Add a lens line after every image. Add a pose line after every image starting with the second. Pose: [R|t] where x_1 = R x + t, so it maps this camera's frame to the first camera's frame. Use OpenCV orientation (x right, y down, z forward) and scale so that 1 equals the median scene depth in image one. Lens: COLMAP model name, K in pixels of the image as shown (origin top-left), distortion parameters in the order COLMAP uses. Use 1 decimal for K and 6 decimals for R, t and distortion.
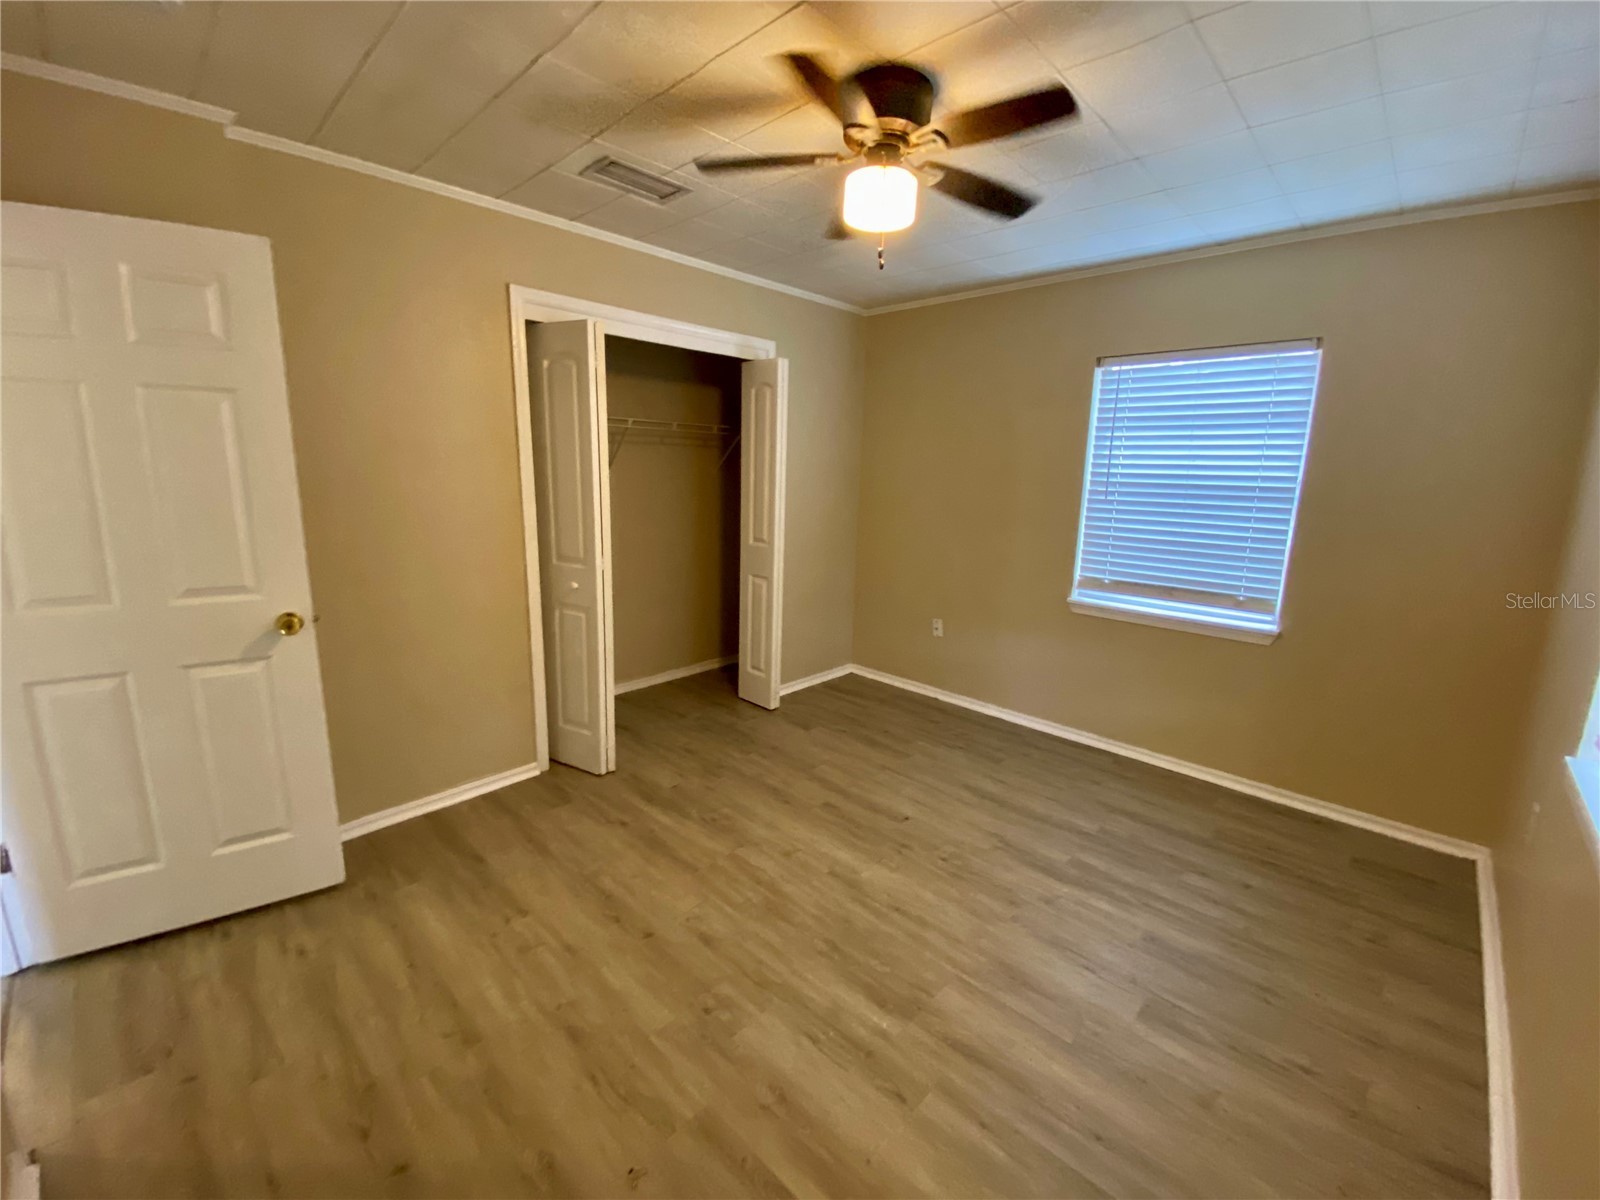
lens RADIAL K [[646.7, 0, 796.7], [0, 646.7, 591.5], [0, 0, 1]] dist [0.024517, -0.022620]
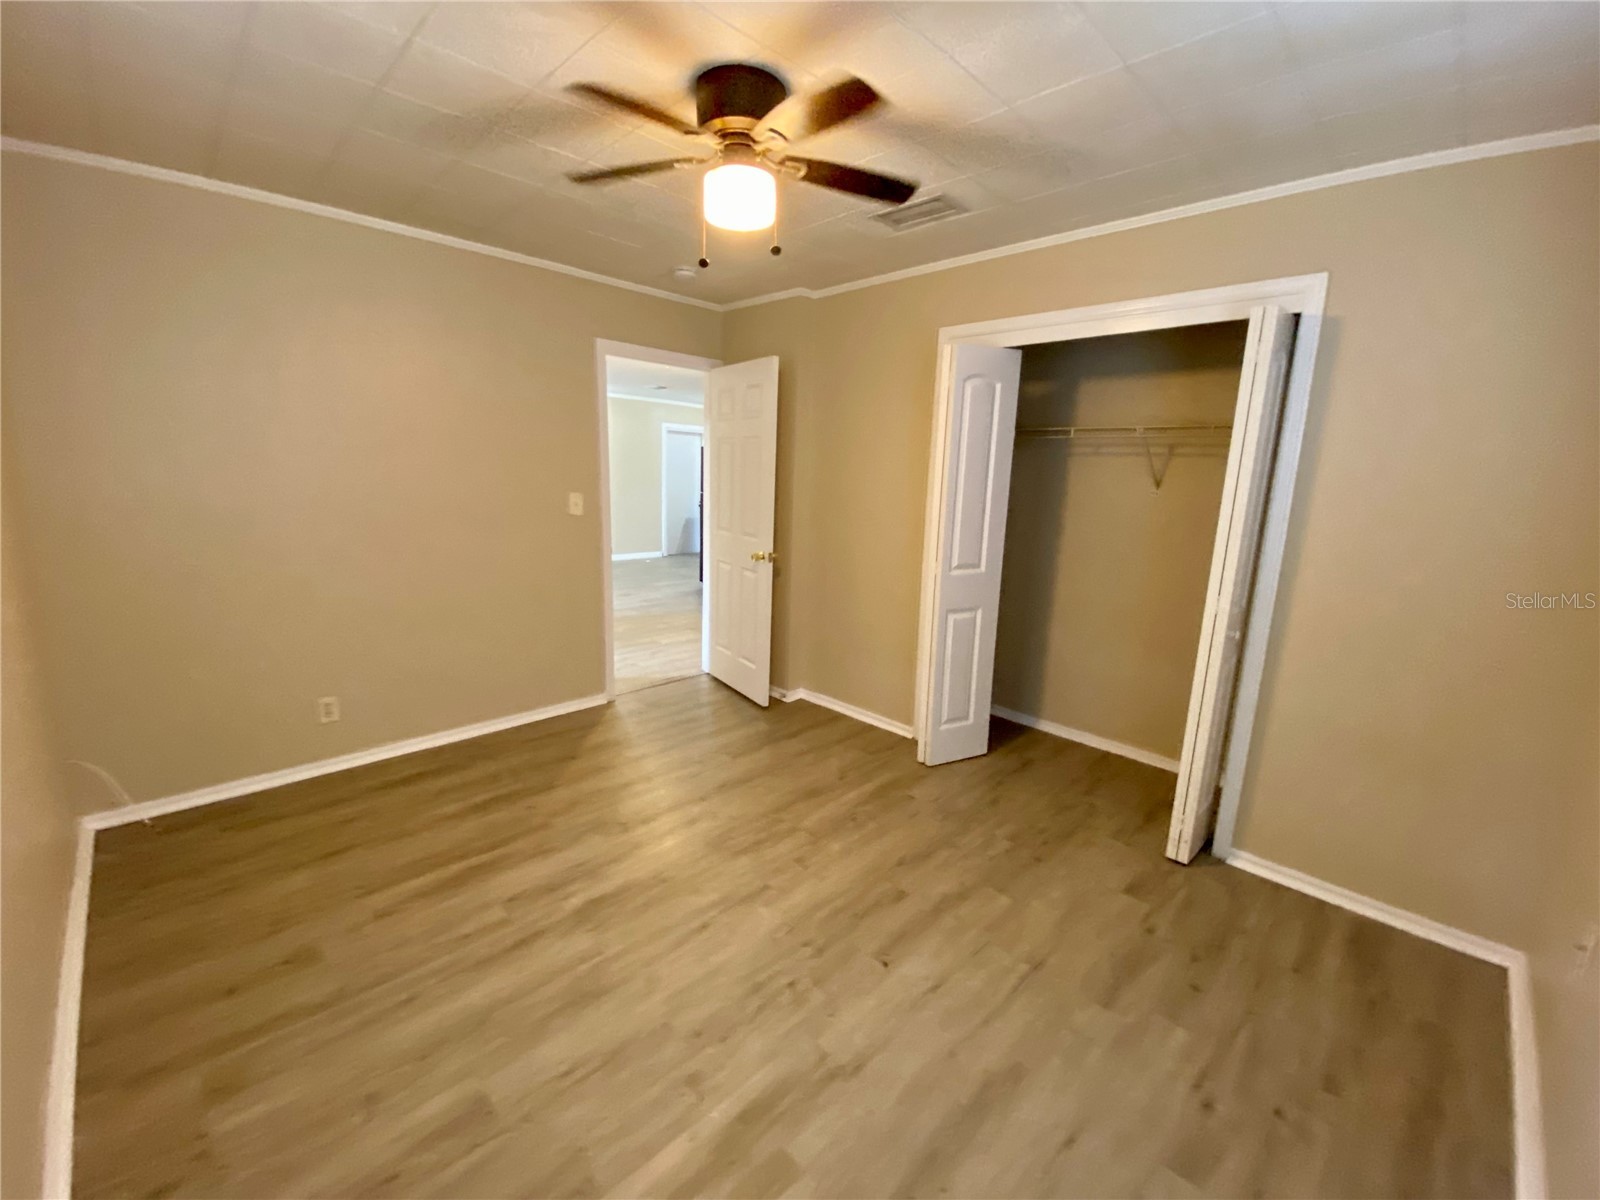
lens RADIAL K [[657.5, 0, 803.3], [0, 657.5, 593.0], [0, 0, 1]] dist [0.000122, -0.000191]
pose [[-0.013085, 0.172507, -0.984921, 0.906668], [-0.224576, 0.959334, 0.171009, -0.162143], [0.974369, 0.223427, 0.026189, 0.891835]]
